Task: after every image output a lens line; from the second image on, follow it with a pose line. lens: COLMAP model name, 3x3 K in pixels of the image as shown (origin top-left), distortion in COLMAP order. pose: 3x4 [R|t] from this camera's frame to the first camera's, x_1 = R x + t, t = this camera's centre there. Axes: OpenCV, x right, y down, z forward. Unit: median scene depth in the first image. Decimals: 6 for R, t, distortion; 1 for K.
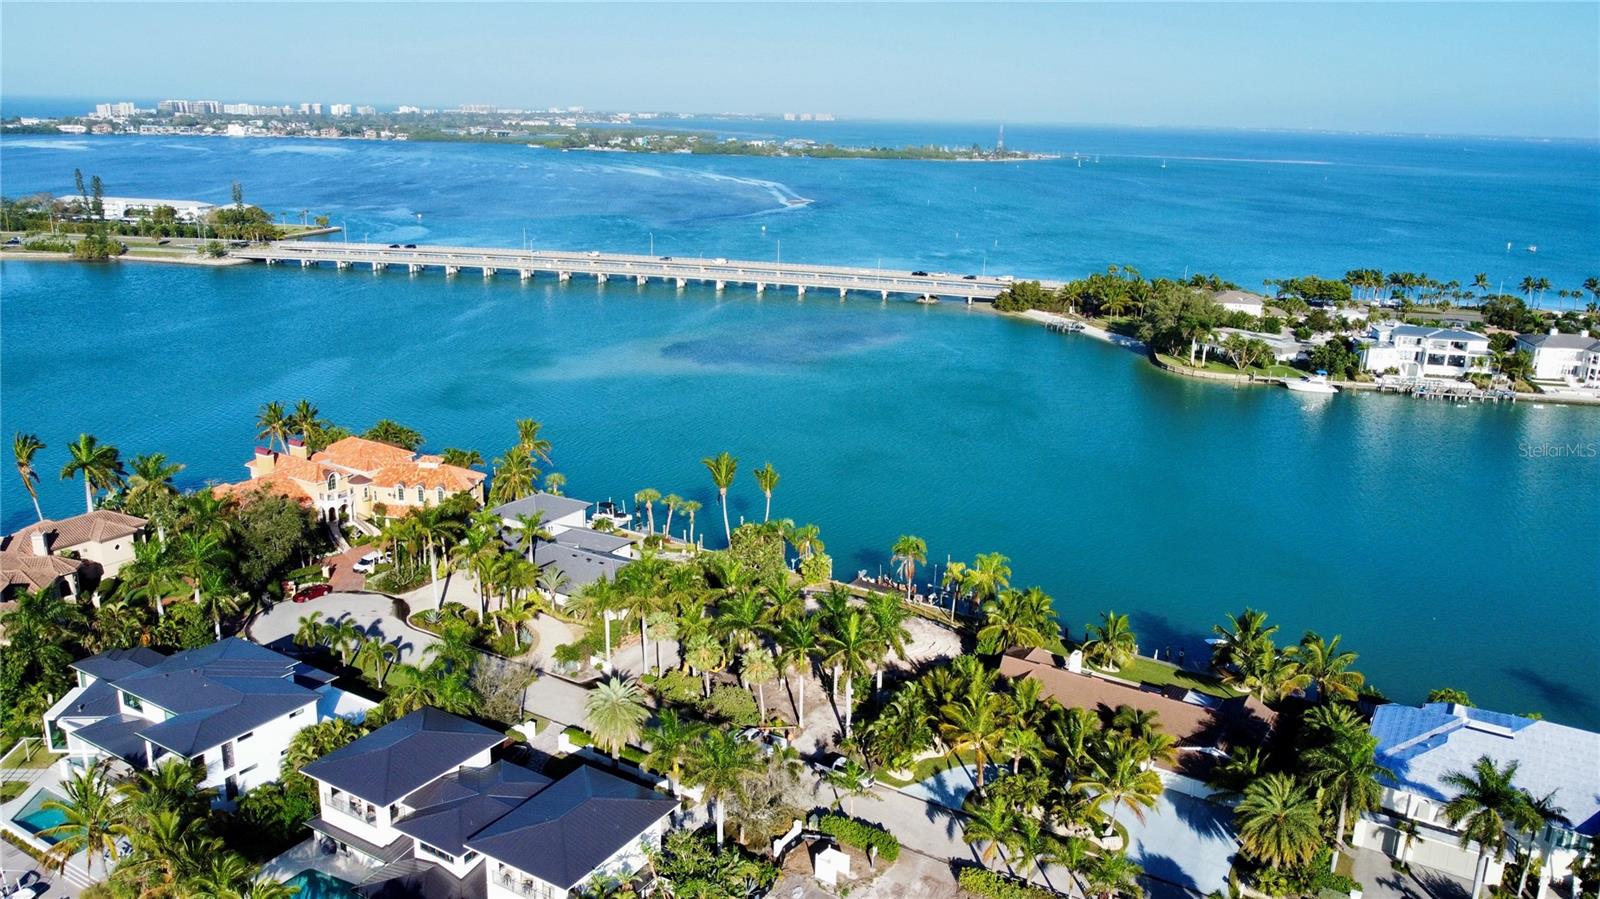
lens RADIAL K [[1173.4, 0, 835.6], [0, 1173.4, 452.2], [0, 0, 1]] dist [-0.005588, -0.008694]
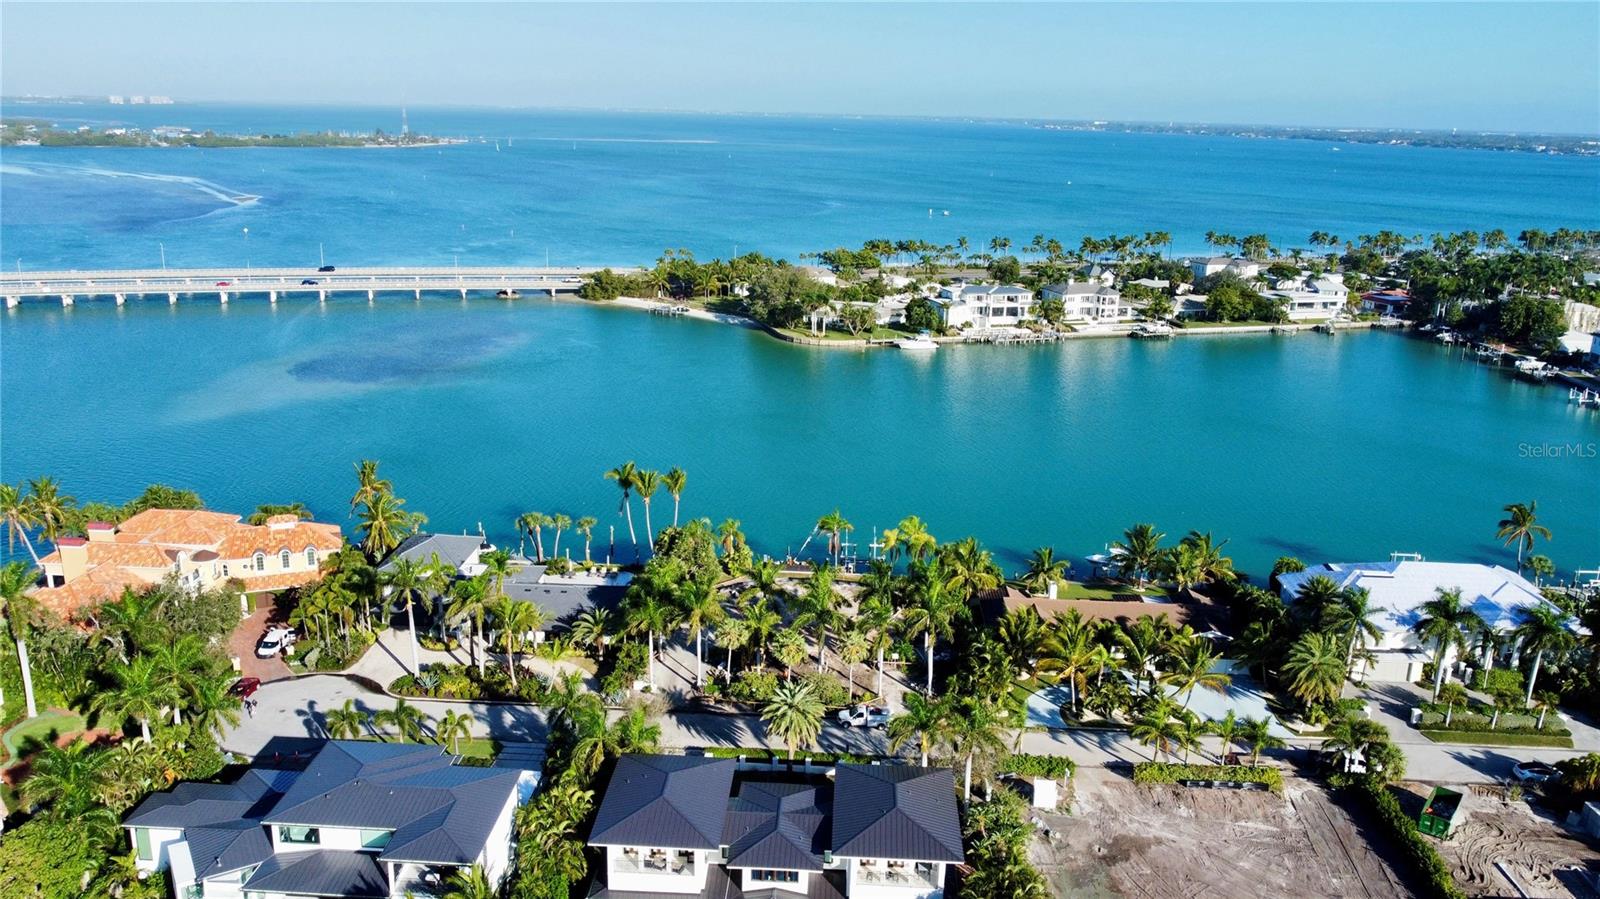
lens RADIAL K [[1173.4, 0, 835.6], [0, 1173.4, 452.2], [0, 0, 1]] dist [-0.005588, -0.008694]
pose [[0.879381, -0.136468, 0.456142, -0.184806], [0.129960, 0.990462, 0.045781, -0.014058], [-0.458039, 0.019021, 0.888728, 0.026521]]
